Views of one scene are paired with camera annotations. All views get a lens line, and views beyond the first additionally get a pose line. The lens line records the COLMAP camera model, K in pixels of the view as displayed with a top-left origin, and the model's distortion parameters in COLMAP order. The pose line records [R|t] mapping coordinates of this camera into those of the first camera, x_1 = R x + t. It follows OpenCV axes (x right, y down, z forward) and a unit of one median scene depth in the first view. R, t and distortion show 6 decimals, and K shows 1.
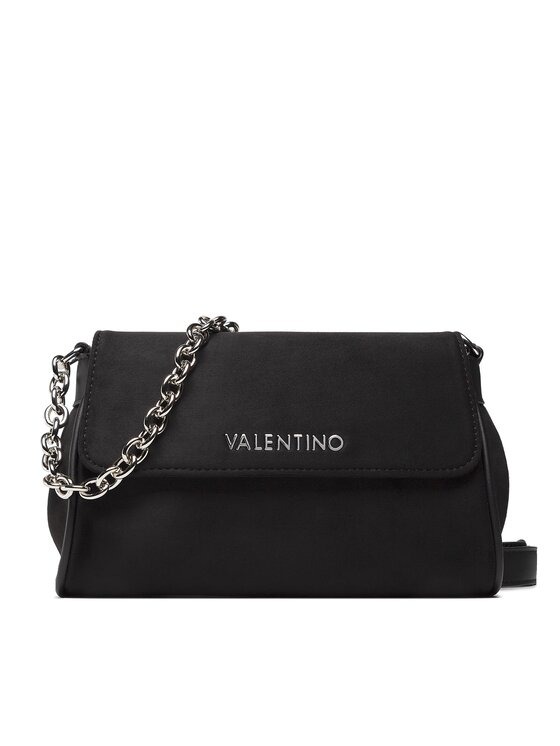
lens RADIAL K [[1323.9, 0, 286.8], [0, 1323.9, 369.8], [0, 0, 1]] dist [0.205830, 0.000000]
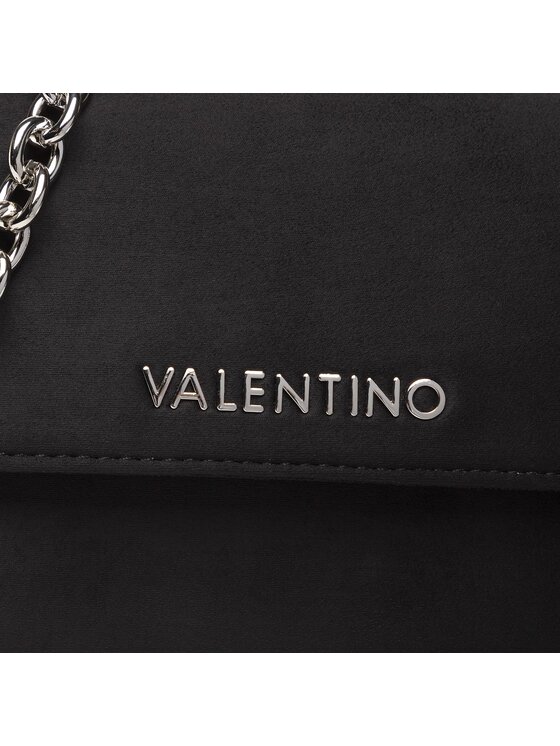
lens RADIAL K [[2198.6, 0, 280.0], [0, 2198.6, 373.3], [0, 0, 1]] dist [0.217240, 0.000000]
pose [[0.999647, 0.026319, 0.003627, -0.008619], [-0.026362, 0.999575, 0.012457, 0.041297], [-0.003298, -0.012549, 0.999916, 0.357299]]
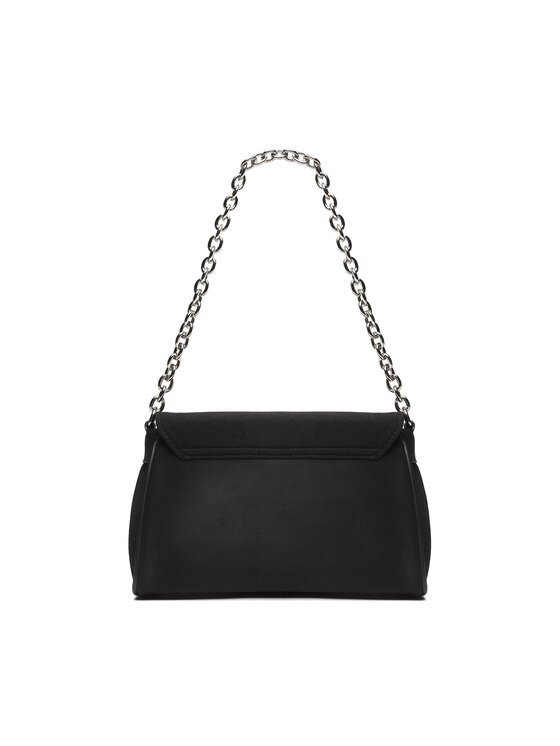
lens RADIAL K [[863.6, 0, 278.8], [0, 863.6, 376.7], [0, 0, 1]] dist [-0.004058, 0.000000]
pose [[0.999945, 0.000291, -0.010502, 0.003551], [-0.001006, 0.997673, -0.068166, -0.000615], [0.010457, 0.068173, 0.997619, 0.020204]]
